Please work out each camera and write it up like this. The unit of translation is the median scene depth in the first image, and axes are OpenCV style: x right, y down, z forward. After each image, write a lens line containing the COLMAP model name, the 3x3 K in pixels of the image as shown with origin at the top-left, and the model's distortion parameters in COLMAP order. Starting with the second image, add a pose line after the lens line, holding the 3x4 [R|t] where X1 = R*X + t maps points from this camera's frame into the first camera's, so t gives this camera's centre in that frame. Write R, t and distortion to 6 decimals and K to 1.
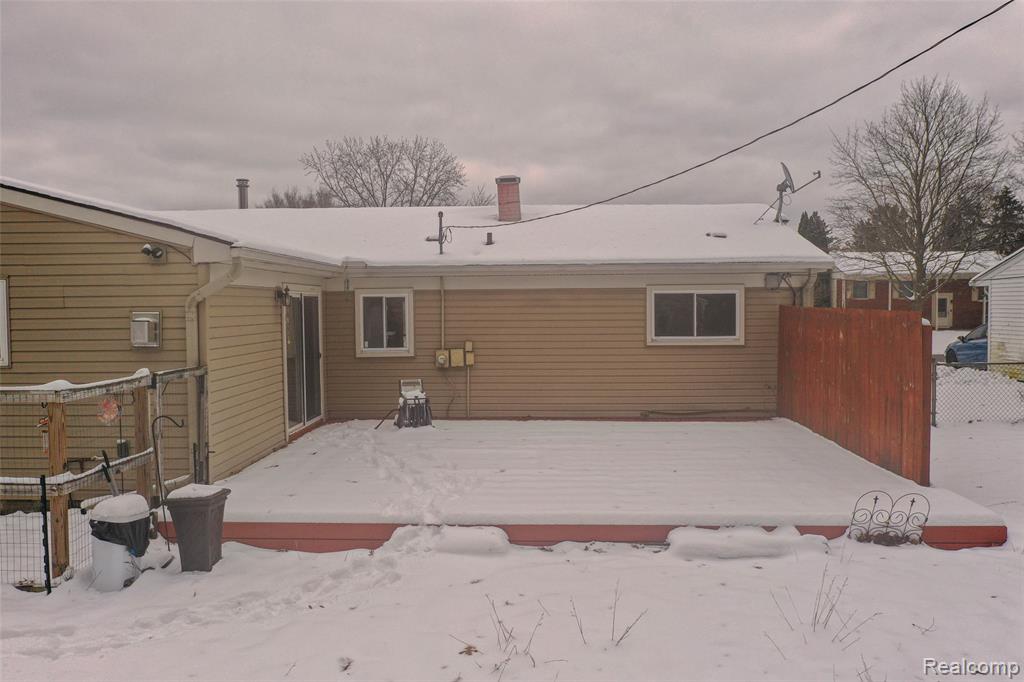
lens RADIAL K [[806.7, 0, 505.9], [0, 806.7, 335.4], [0, 0, 1]] dist [-0.013421, -0.013381]
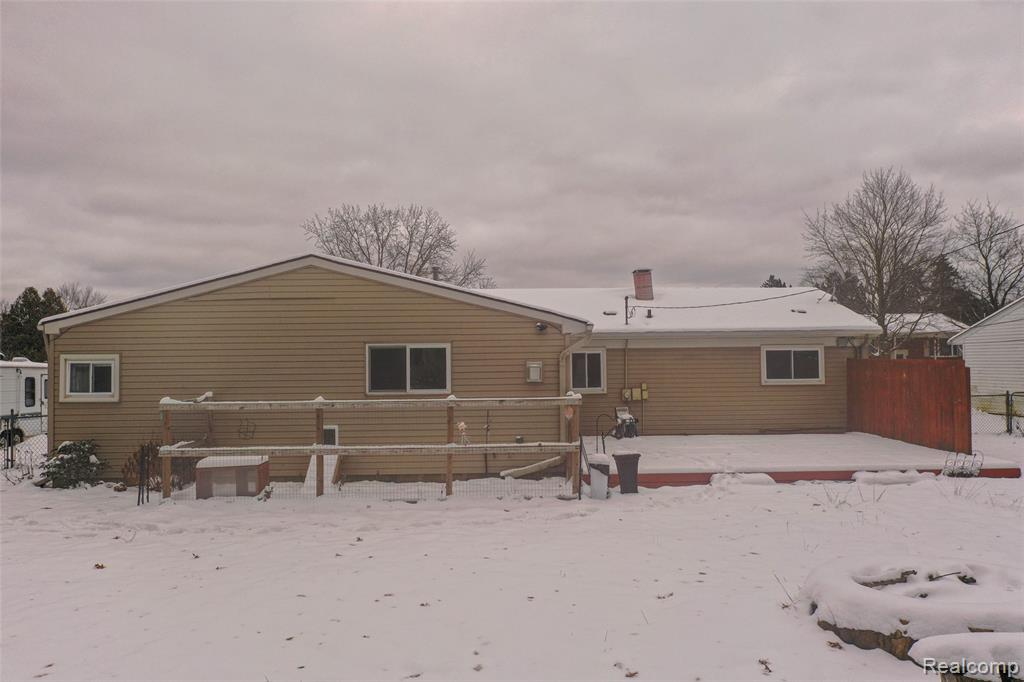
lens RADIAL K [[806.7, 0, 504.4], [0, 806.7, 339.9], [0, 0, 1]] dist [-0.013421, -0.013381]
pose [[0.997829, -0.000729, 0.065859, -0.400549], [0.005013, 0.997879, -0.064907, 0.023439], [-0.065672, 0.065096, 0.995716, -0.467222]]
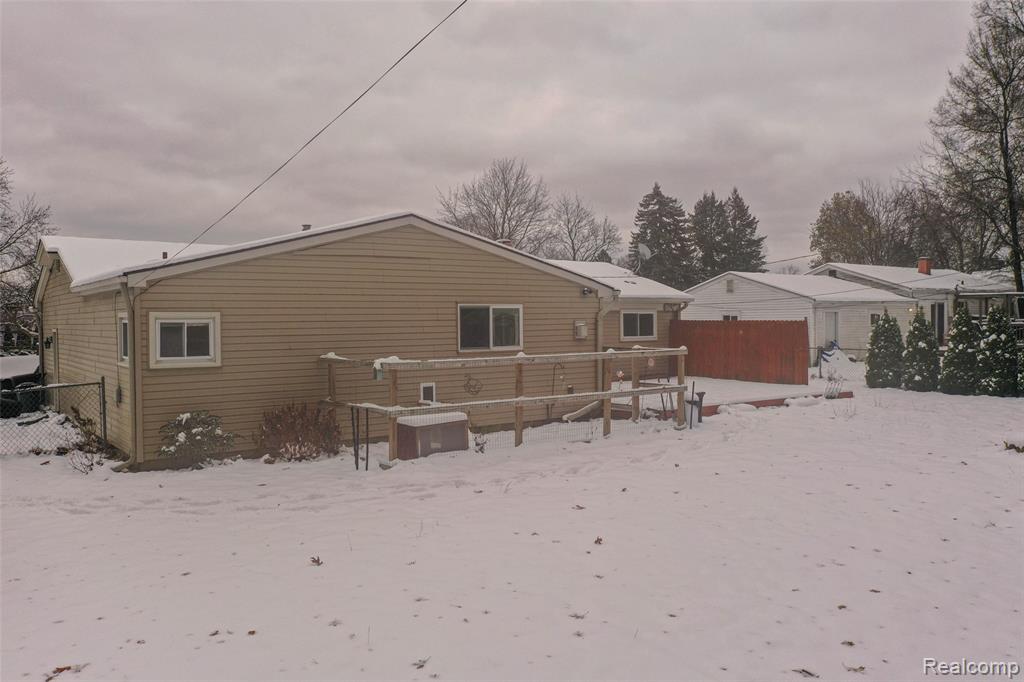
lens RADIAL K [[806.7, 0, 506.5], [0, 806.7, 332.7], [0, 0, 1]] dist [-0.013421, -0.013381]
pose [[0.786943, -0.009613, 0.616951, -1.177153], [0.027721, 0.999420, -0.019787, 0.022124], [-0.616403, 0.032673, 0.786753, -0.304365]]
